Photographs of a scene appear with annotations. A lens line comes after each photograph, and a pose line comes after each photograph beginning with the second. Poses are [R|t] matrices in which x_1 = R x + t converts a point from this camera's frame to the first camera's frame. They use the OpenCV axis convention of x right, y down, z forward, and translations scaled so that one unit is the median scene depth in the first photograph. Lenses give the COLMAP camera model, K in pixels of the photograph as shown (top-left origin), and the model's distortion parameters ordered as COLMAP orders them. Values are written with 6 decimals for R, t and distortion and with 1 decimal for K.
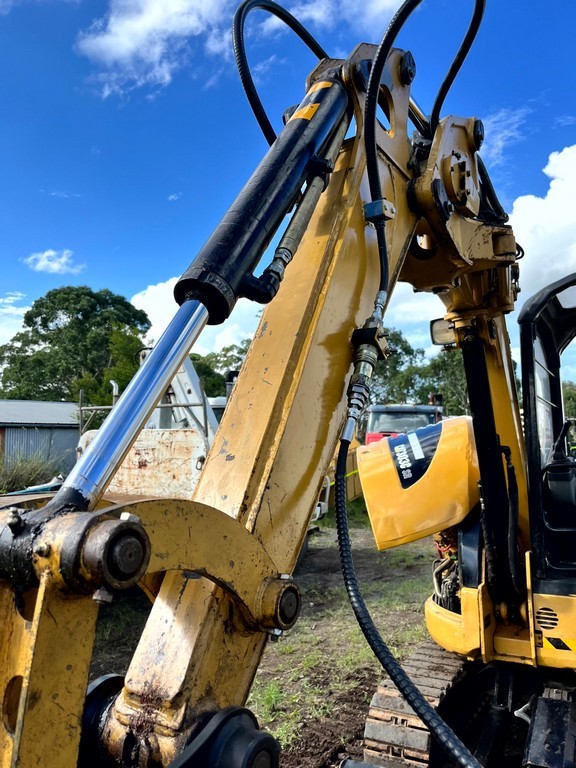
lens RADIAL K [[578.8, 0, 288.0], [0, 578.8, 384.0], [0, 0, 1]] dist [0.107250, -0.139978]
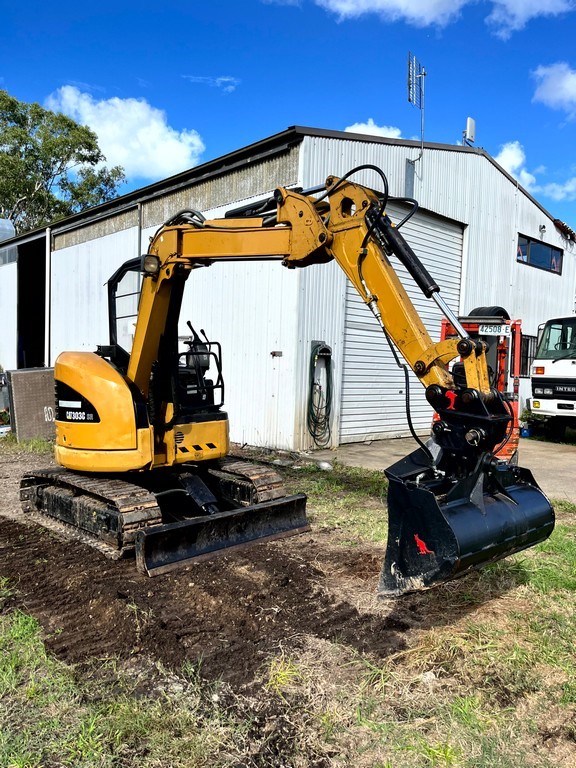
lens RADIAL K [[586.4, 0, 289.4], [0, 586.4, 390.5], [0, 0, 1]] dist [0.070652, -0.124050]
pose [[0.258961, -0.015546, 0.965763, -0.499155], [-0.132845, 0.989795, 0.051554, 0.050856], [-0.956709, -0.141647, 0.254253, 0.105792]]
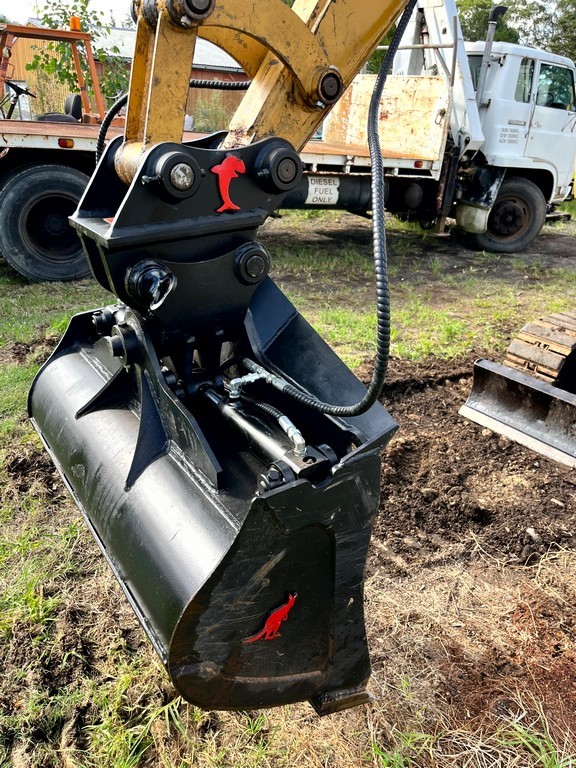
lens RADIAL K [[574.7, 0, 278.3], [0, 574.7, 390.0], [0, 0, 1]] dist [0.067653, -0.103241]
pose [[0.900103, 0.247664, -0.358437, 0.062237], [-0.026659, 0.852480, 0.522080, 0.028317], [0.434861, -0.460370, 0.773922, -0.055389]]
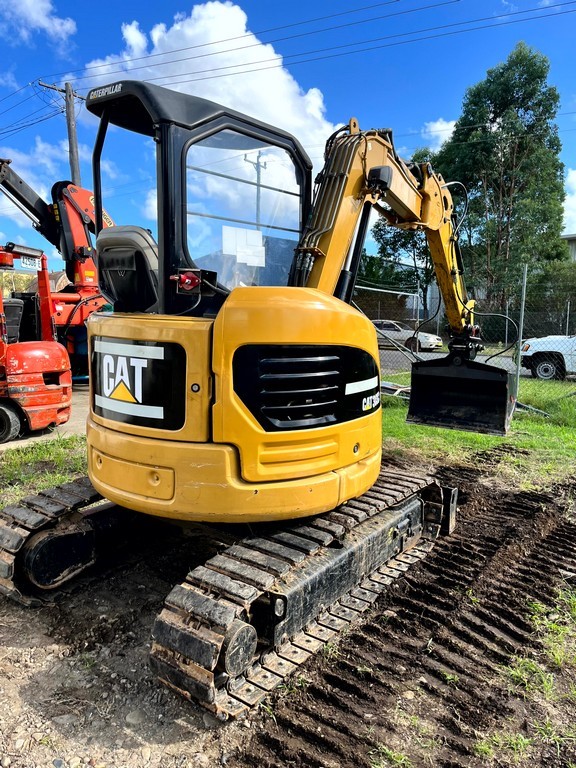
lens RADIAL K [[587.8, 0, 280.6], [0, 587.8, 383.5], [0, 0, 1]] dist [0.024365, 0.002772]
pose [[-0.997243, -0.007817, 0.073787, 0.161052], [-0.007871, 0.999969, -0.000447, 0.140751], [-0.073781, -0.001026, -0.997274, 0.963109]]
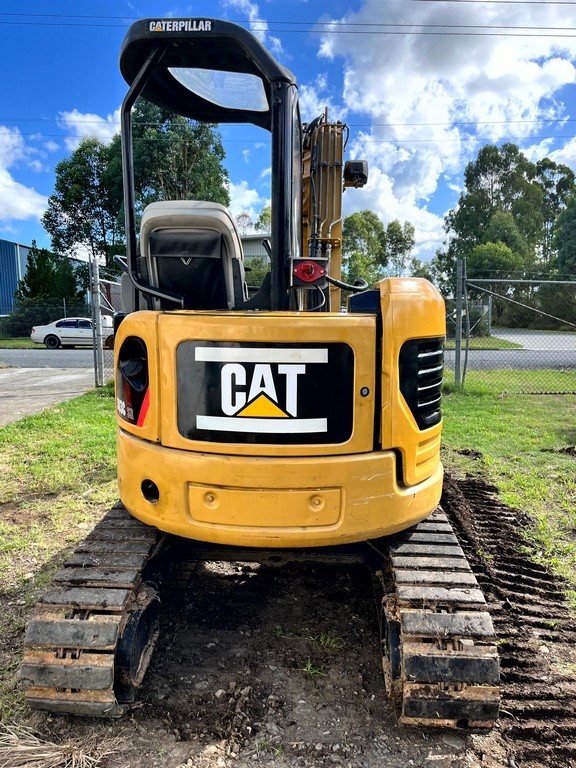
lens RADIAL K [[586.4, 0, 293.5], [0, 586.4, 384.3], [0, 0, 1]] dist [0.068998, -0.095582]
pose [[-0.872764, 0.085968, -0.480513, 0.423937], [0.082496, 0.996187, 0.028386, 0.127502], [0.481121, -0.014866, -0.876528, 0.871125]]
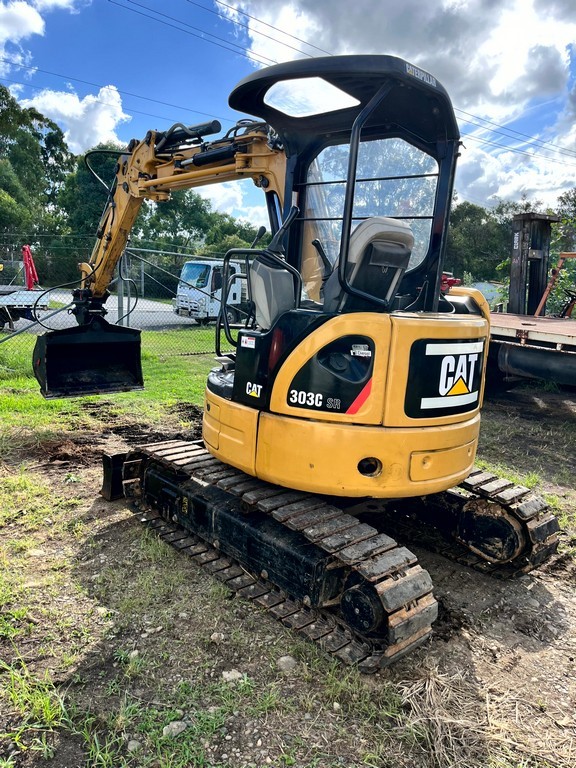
lens RADIAL K [[592.0, 0, 292.1], [0, 592.0, 384.5], [0, 0, 1]] dist [0.080026, -0.161977]
pose [[-0.244177, 0.180370, -0.952809, 0.723144], [0.071309, 0.983229, 0.167854, 0.065607], [0.967105, -0.026958, -0.252944, 0.584215]]
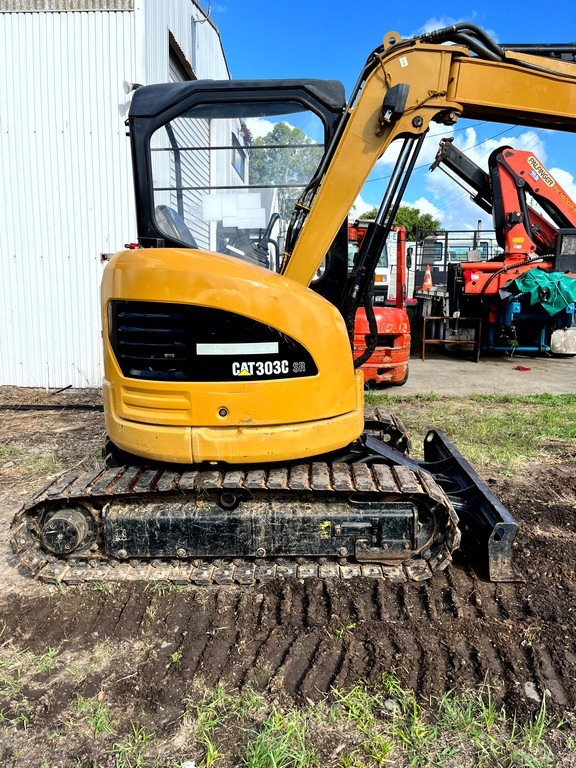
lens RADIAL K [[586.4, 0, 293.5], [0, 586.4, 384.3], [0, 0, 1]] dist [0.068998, -0.095582]
pose [[-0.496943, -0.136806, 0.856931, -0.224991], [-0.097749, 0.990035, 0.101370, 0.121283], [-0.862260, -0.033389, -0.505364, 0.713721]]
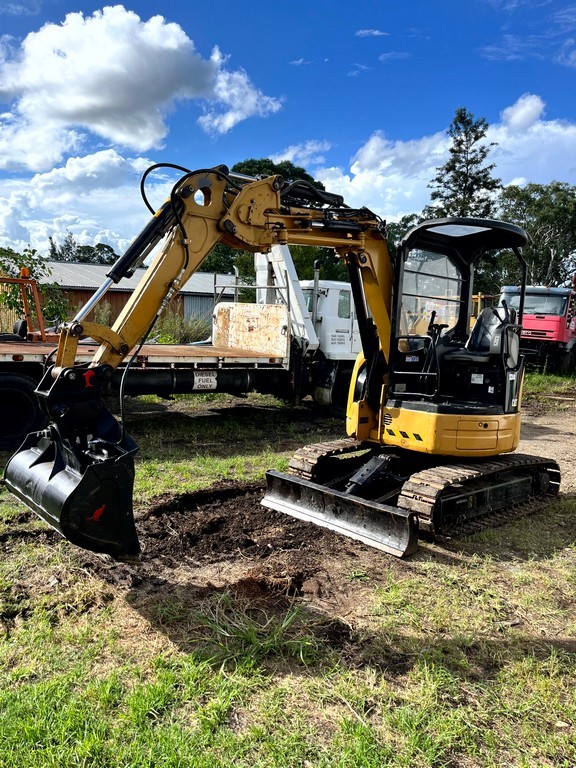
lens RADIAL K [[574.7, 0, 278.3], [0, 574.7, 390.0], [0, 0, 1]] dist [0.067653, -0.103241]
pose [[0.946368, 0.085739, -0.311506, 0.279859], [-0.012616, 0.973217, 0.229540, -0.040476], [0.322844, -0.213299, 0.922104, -0.308277]]
